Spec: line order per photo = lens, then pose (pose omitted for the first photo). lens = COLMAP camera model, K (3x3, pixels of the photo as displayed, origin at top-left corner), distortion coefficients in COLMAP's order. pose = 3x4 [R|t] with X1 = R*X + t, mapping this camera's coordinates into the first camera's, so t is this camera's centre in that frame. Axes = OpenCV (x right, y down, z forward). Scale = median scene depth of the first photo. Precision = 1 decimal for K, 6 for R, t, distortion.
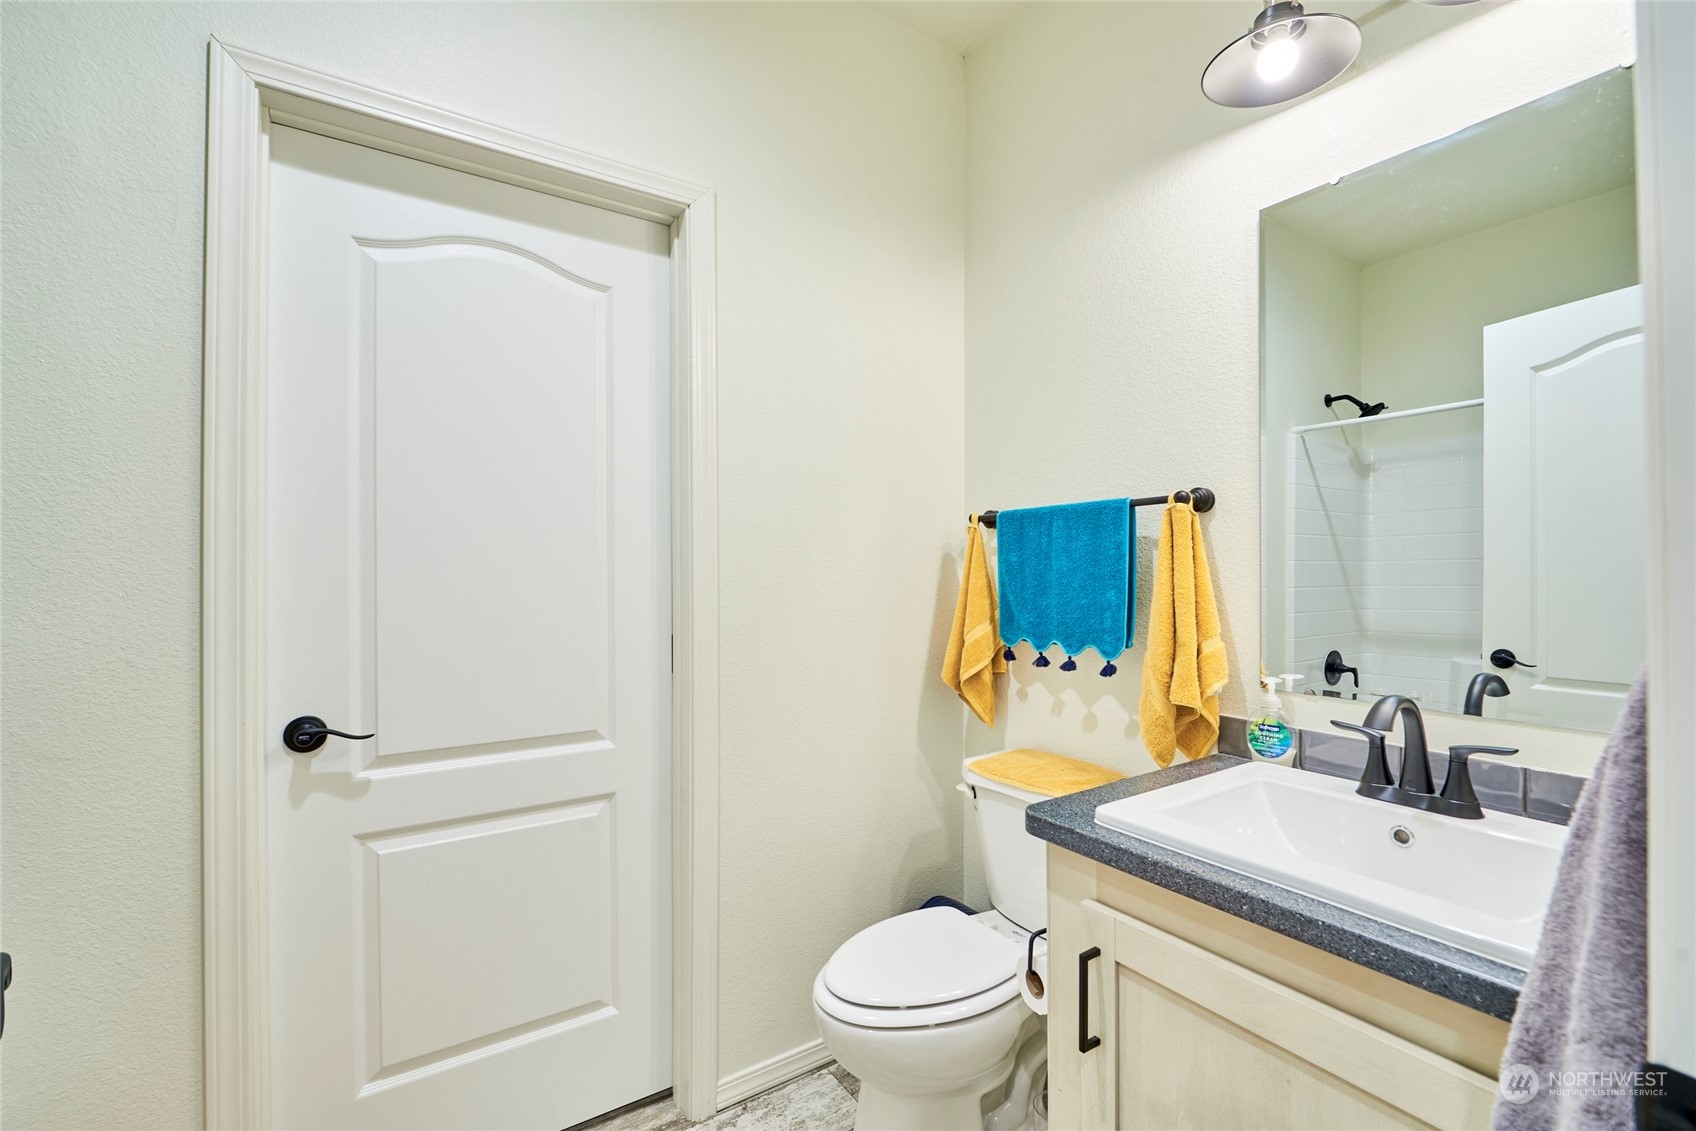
lens RADIAL K [[722.4, 0, 823.6], [0, 722.4, 563.2], [0, 0, 1]] dist [0.001056, 0.000246]
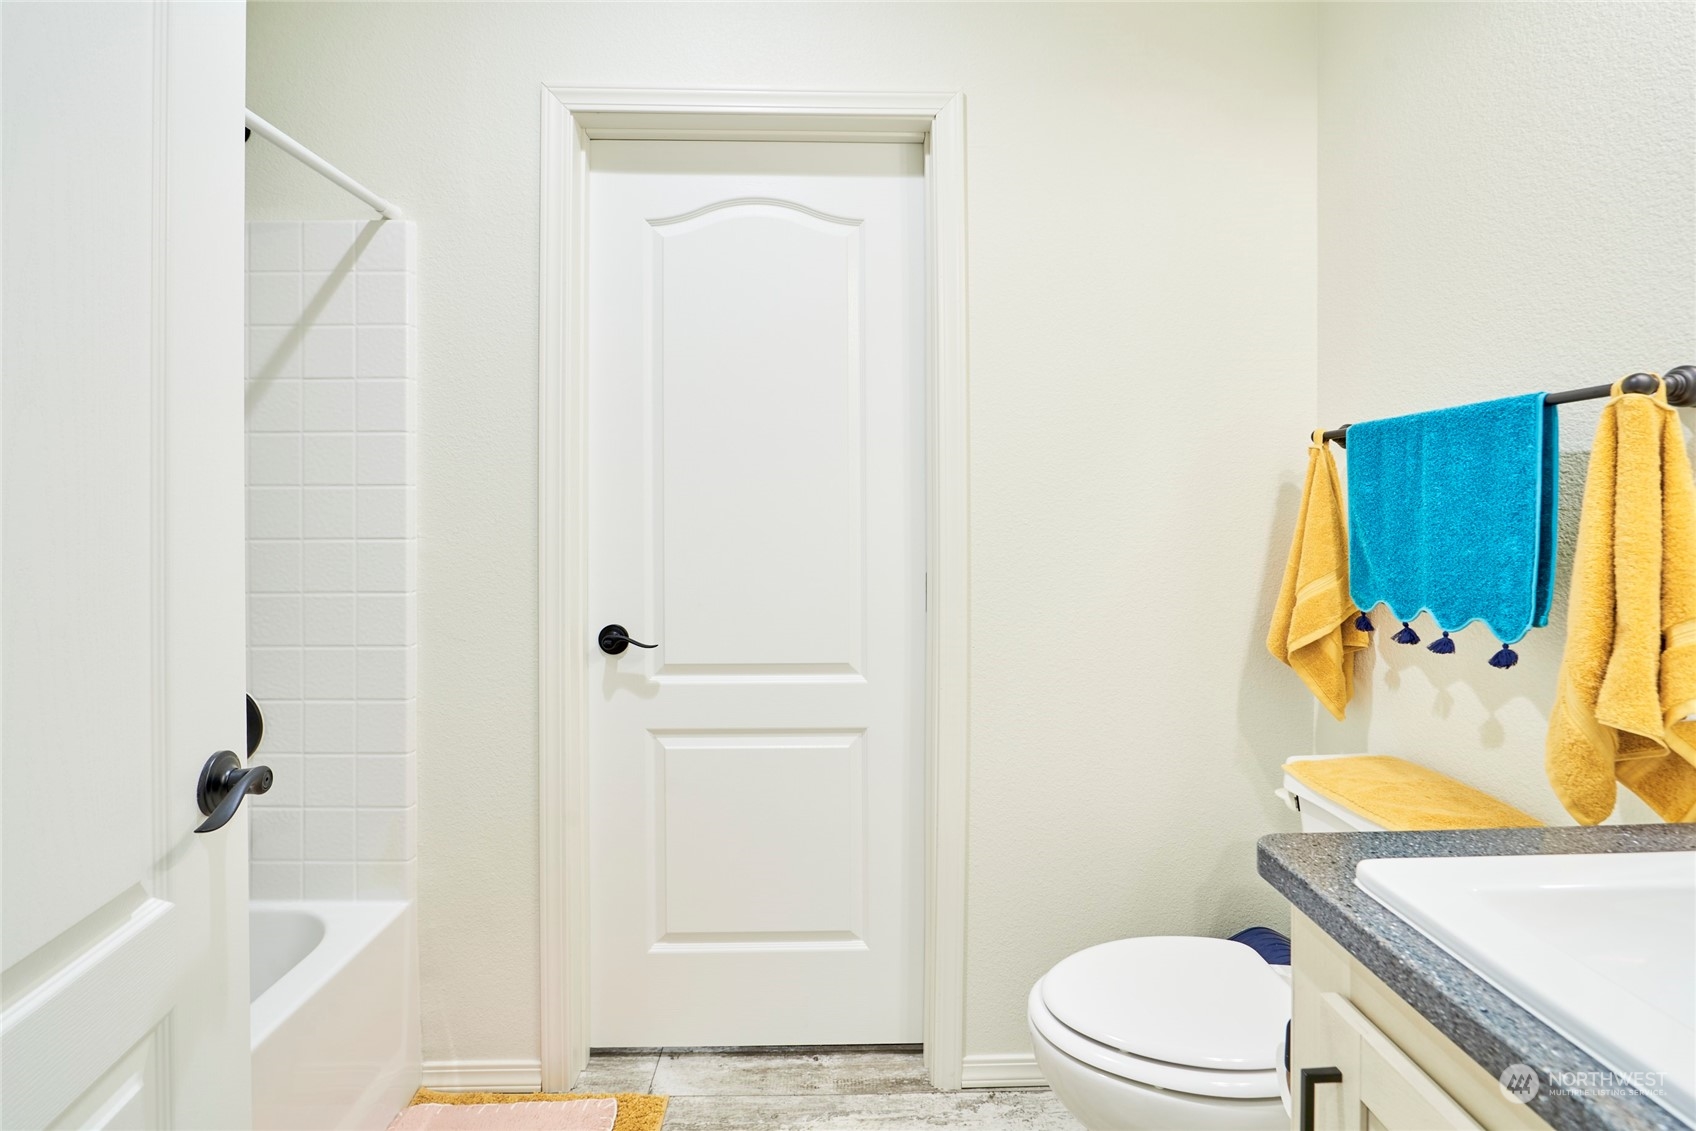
lens RADIAL K [[737.6, 0, 847.9], [0, 737.6, 504.2], [0, 0, 1]] dist [-0.001678, 0.000045]
pose [[0.860334, 0.000915, -0.509729, 0.212565], [0.002767, 0.999975, 0.006465, 0.002507], [0.509722, -0.006973, 0.860311, 0.119085]]
